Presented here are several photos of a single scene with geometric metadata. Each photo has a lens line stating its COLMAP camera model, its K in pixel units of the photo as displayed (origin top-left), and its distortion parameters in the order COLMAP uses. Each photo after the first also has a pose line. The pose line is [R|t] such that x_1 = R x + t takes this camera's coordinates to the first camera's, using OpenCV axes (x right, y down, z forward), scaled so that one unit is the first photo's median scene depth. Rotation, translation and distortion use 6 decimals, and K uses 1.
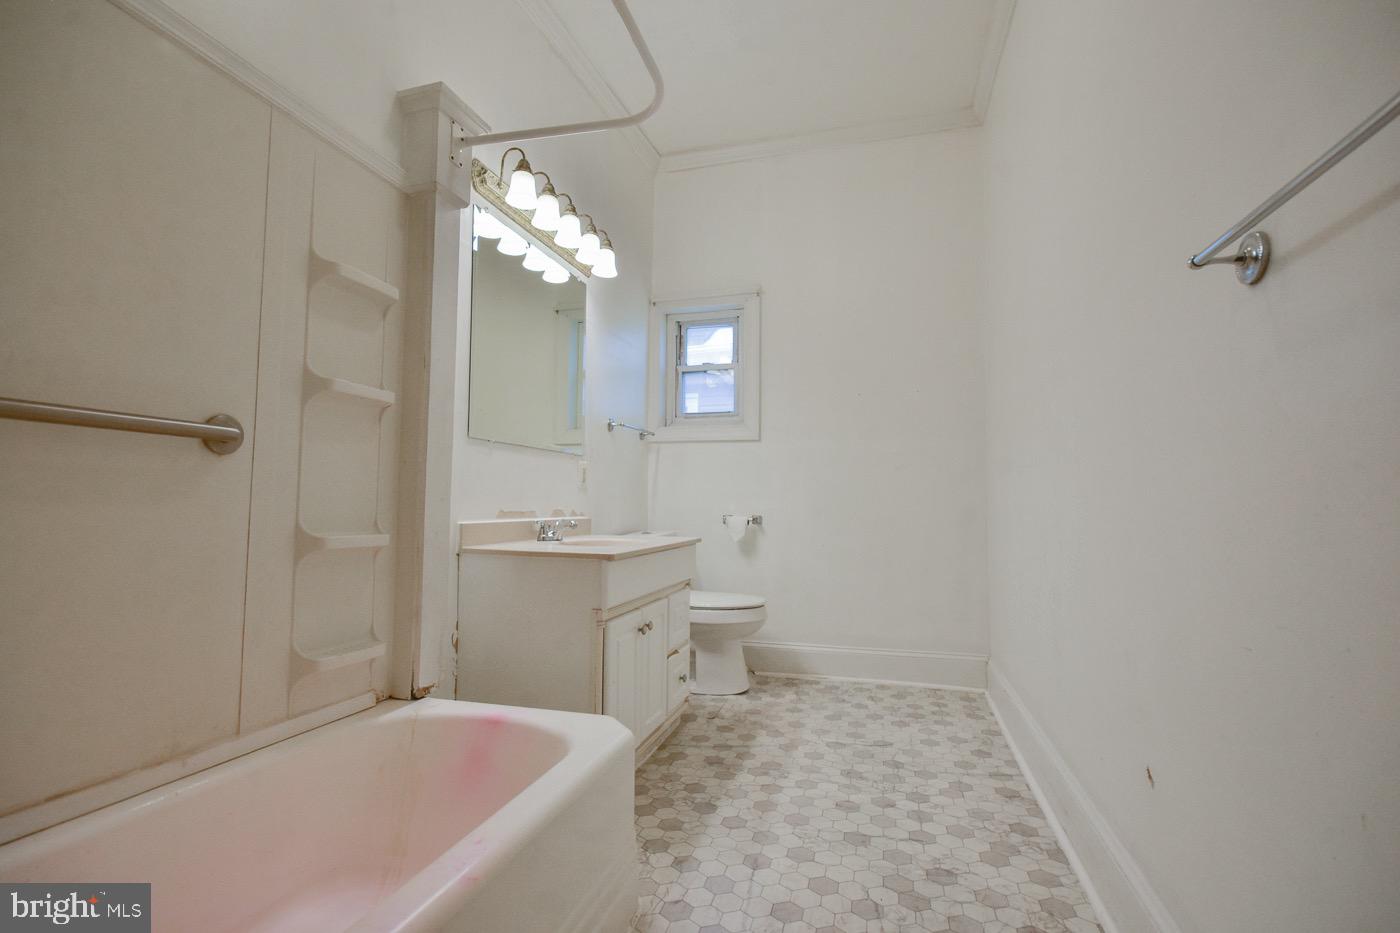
lens RADIAL K [[622.7, 0, 710.4], [0, 622.7, 470.0], [0, 0, 1]] dist [0.005445, -0.009030]
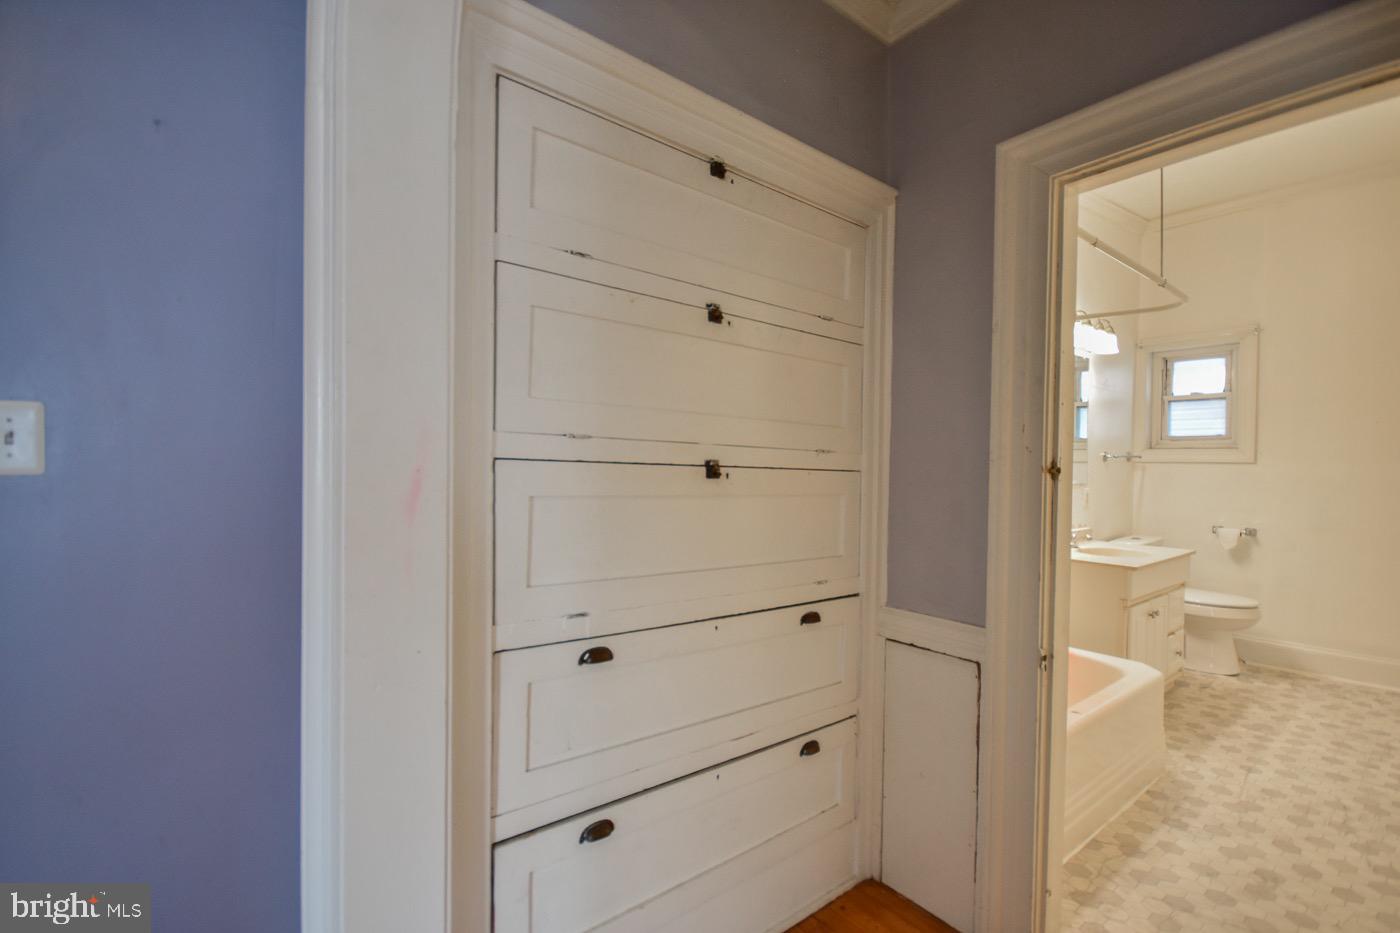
lens RADIAL K [[622.7, 0, 699.3], [0, 622.7, 462.5], [0, 0, 1]] dist [0.005445, -0.009030]
pose [[0.800673, 0.007533, -0.599055, -0.069391], [0.029187, 0.998243, 0.051564, -0.178920], [0.598391, -0.058770, 0.799046, -0.674114]]
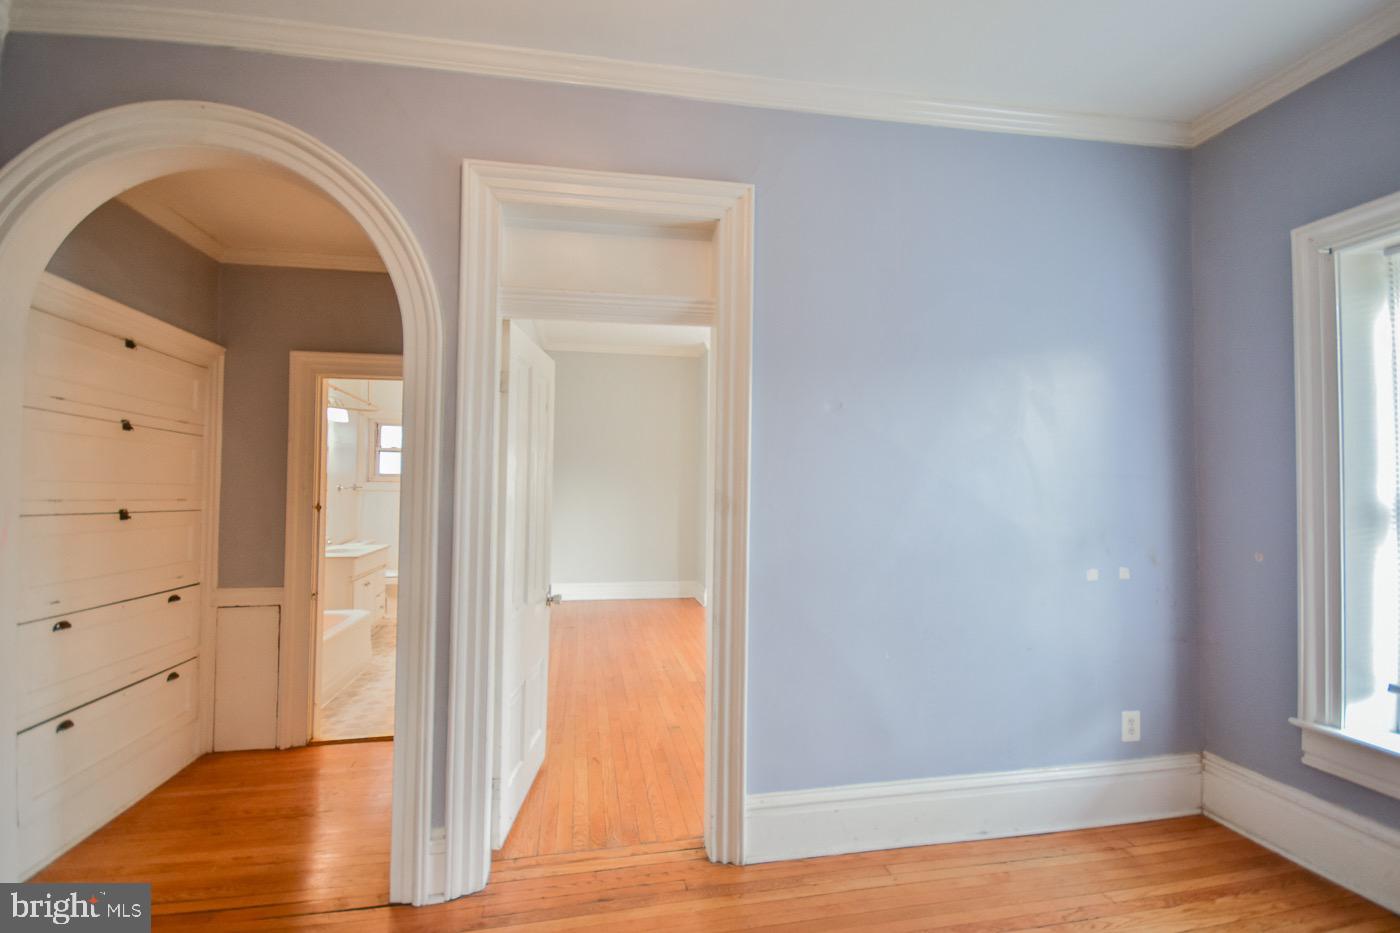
lens RADIAL K [[622.7, 0, 694.2], [0, 622.7, 479.3], [0, 0, 1]] dist [0.005445, -0.009030]
pose [[0.898335, 0.007675, 0.439243, -0.020956], [-0.032908, 0.998214, 0.049861, -0.280418], [-0.438076, -0.059247, 0.896983, -1.509766]]
